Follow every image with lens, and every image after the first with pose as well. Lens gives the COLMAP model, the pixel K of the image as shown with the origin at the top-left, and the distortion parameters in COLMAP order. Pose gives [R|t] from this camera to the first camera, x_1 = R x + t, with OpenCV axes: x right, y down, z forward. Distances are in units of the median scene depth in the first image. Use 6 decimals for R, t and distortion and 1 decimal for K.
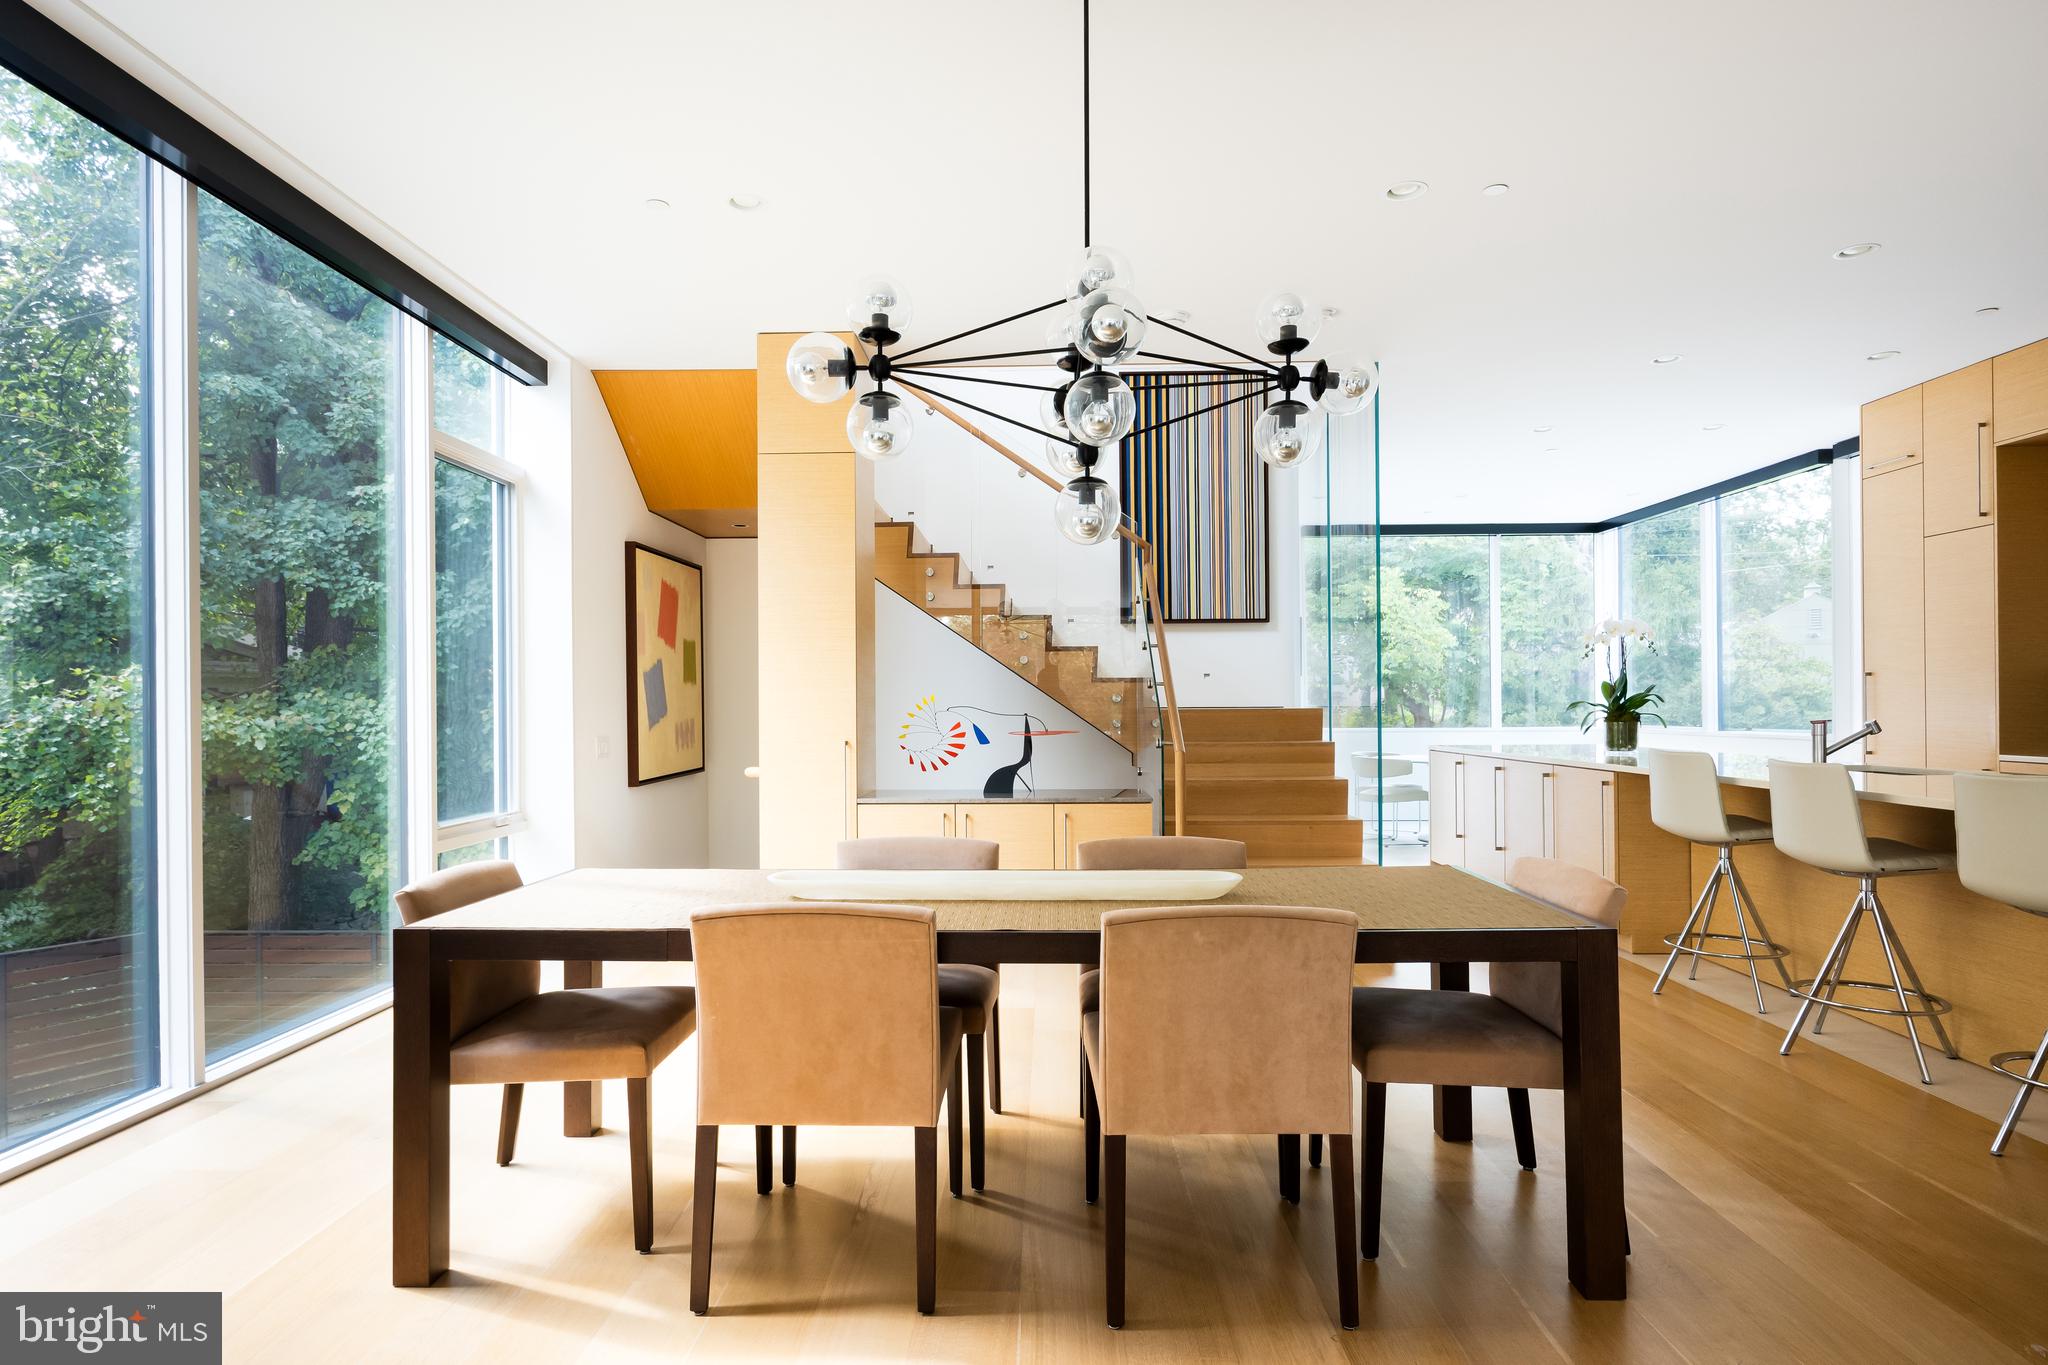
lens RADIAL K [[1123.8, 0, 1026.7], [0, 1123.8, 689.1], [0, 0, 1]] dist [-0.005208, -0.000291]
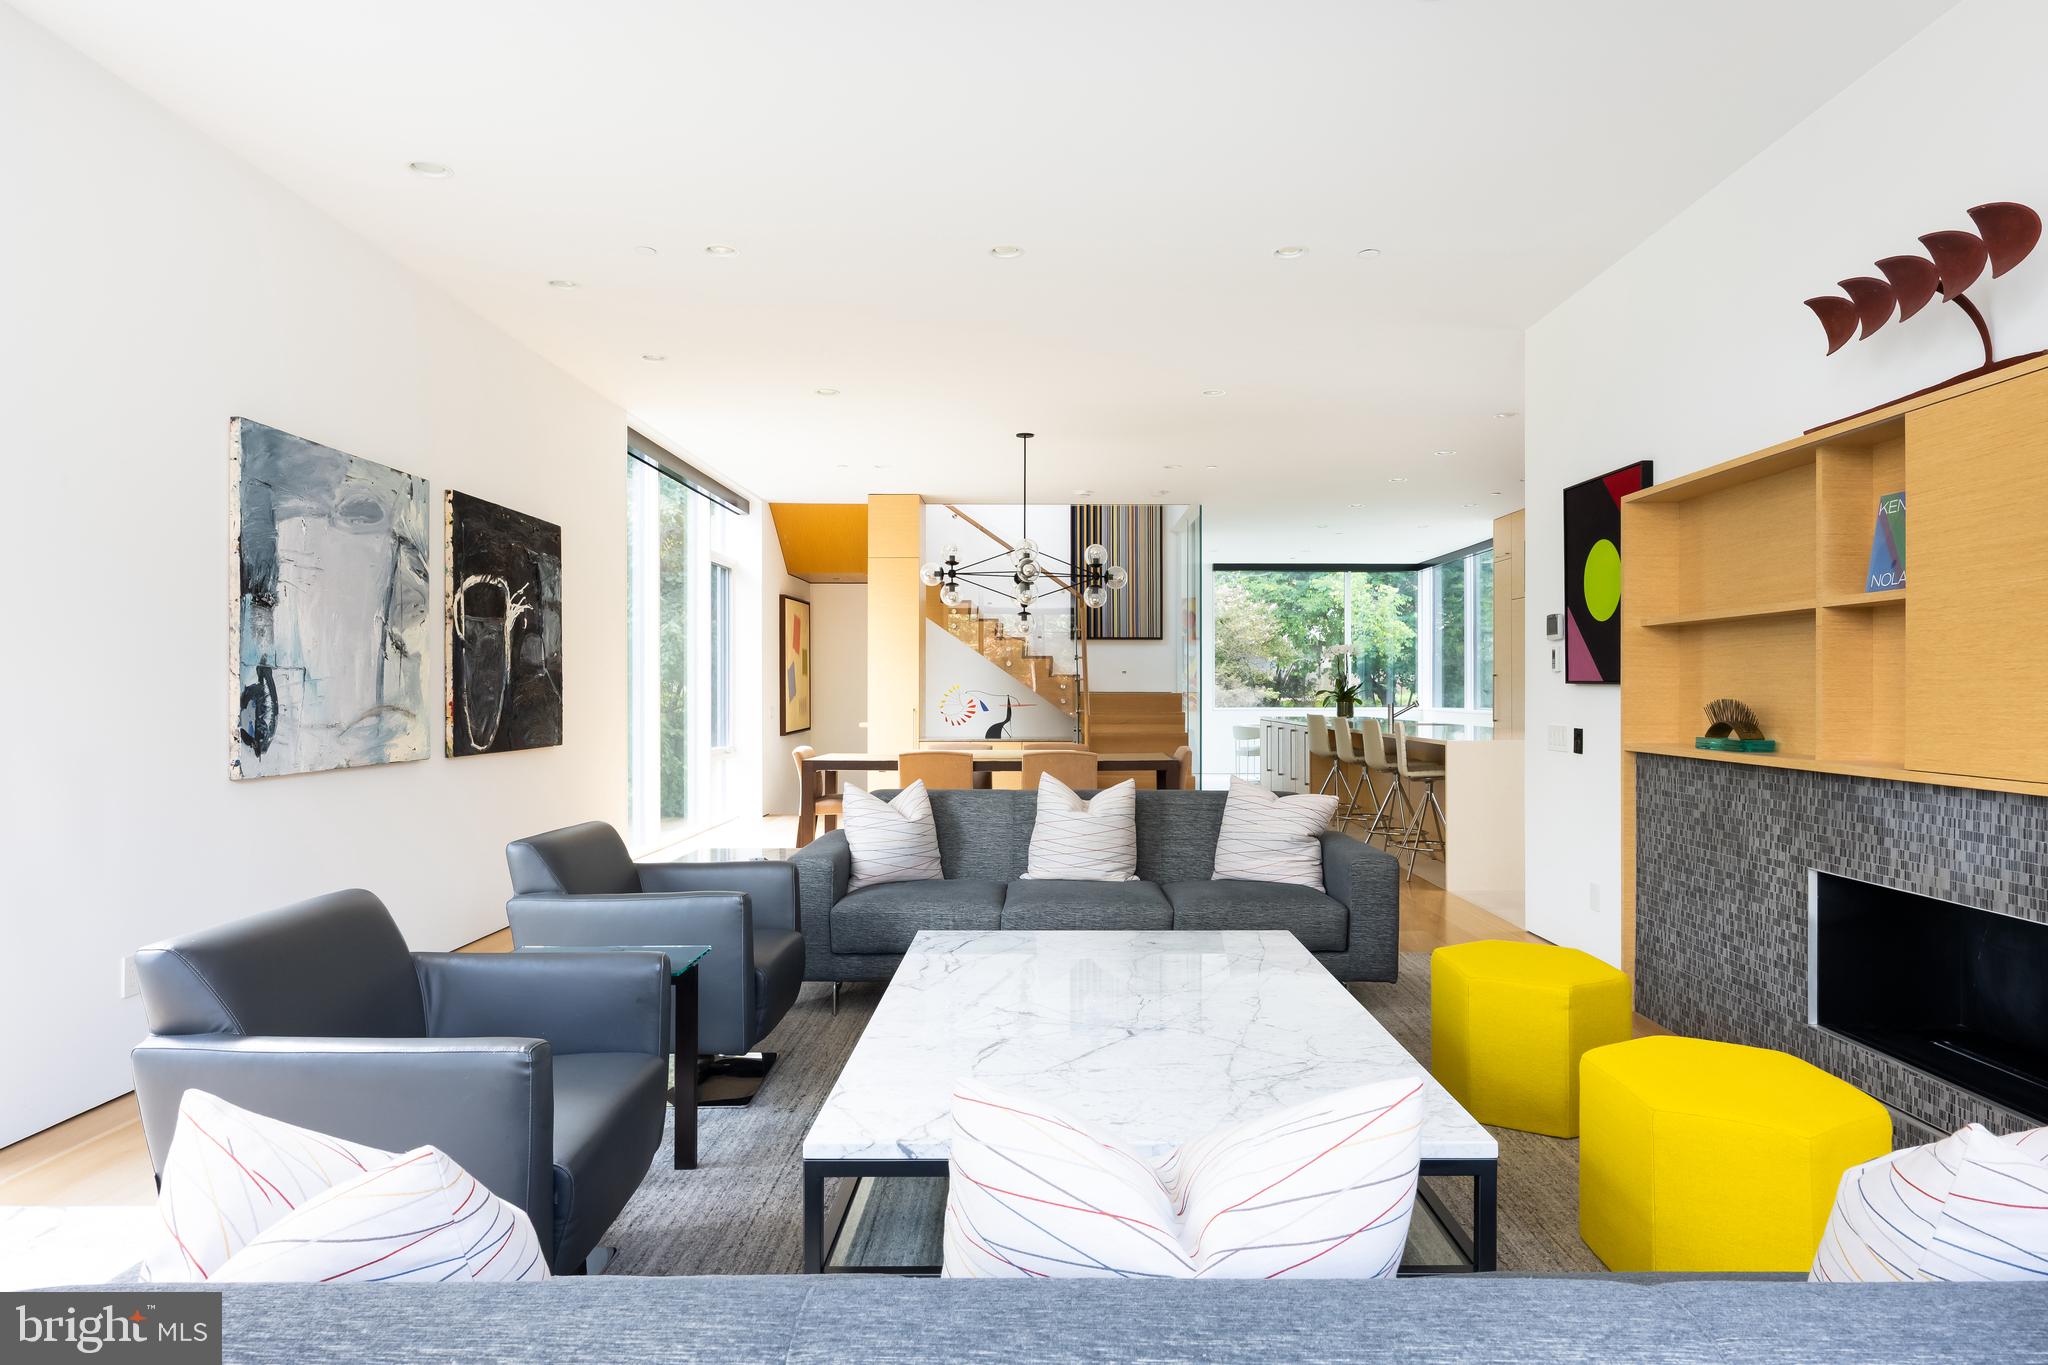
lens RADIAL K [[1164.7, 0, 1026.8], [0, 1164.7, 684.0], [0, 0, 1]] dist [0.000552, -0.000090]
pose [[0.999977, 0.006670, 0.001161, 0.027020], [-0.006682, 0.999916, 0.011073, -0.017667], [-0.001087, -0.011080, 0.999938, -0.901970]]
